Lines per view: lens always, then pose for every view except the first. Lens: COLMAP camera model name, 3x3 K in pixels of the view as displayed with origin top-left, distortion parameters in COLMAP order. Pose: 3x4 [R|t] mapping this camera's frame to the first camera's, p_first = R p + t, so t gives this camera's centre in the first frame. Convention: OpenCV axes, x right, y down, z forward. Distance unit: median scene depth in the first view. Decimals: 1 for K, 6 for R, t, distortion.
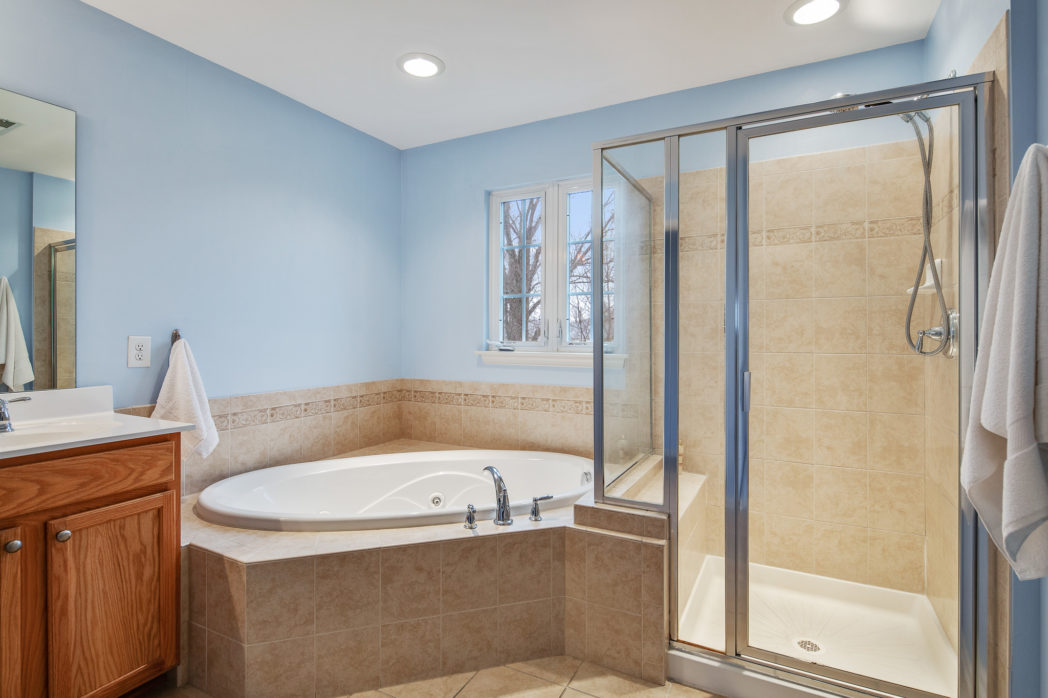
lens RADIAL K [[519.7, 0, 450.5], [0, 519.7, 344.0], [0, 0, 1]] dist [0.008414, -0.004415]
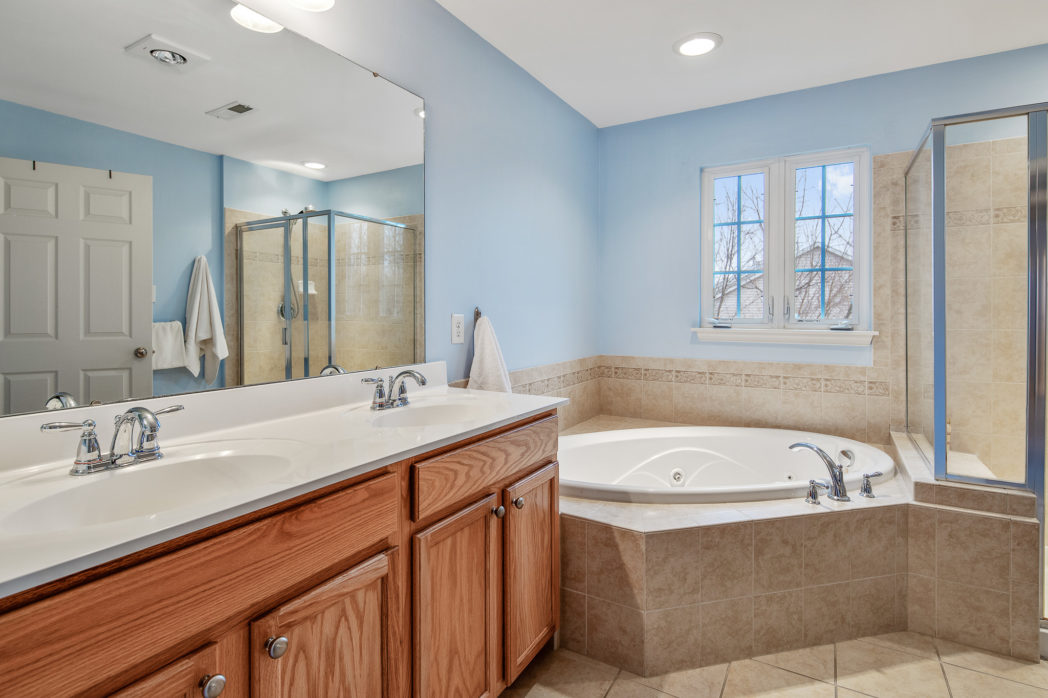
lens RADIAL K [[519.7, 0, 520.4], [0, 519.7, 325.2], [0, 0, 1]] dist [0.008414, -0.004415]
pose [[0.998937, 0.000900, -0.046088, -0.498688], [-0.000488, 0.999960, 0.008948, -0.001036], [0.046094, -0.008916, 0.998897, -0.035544]]
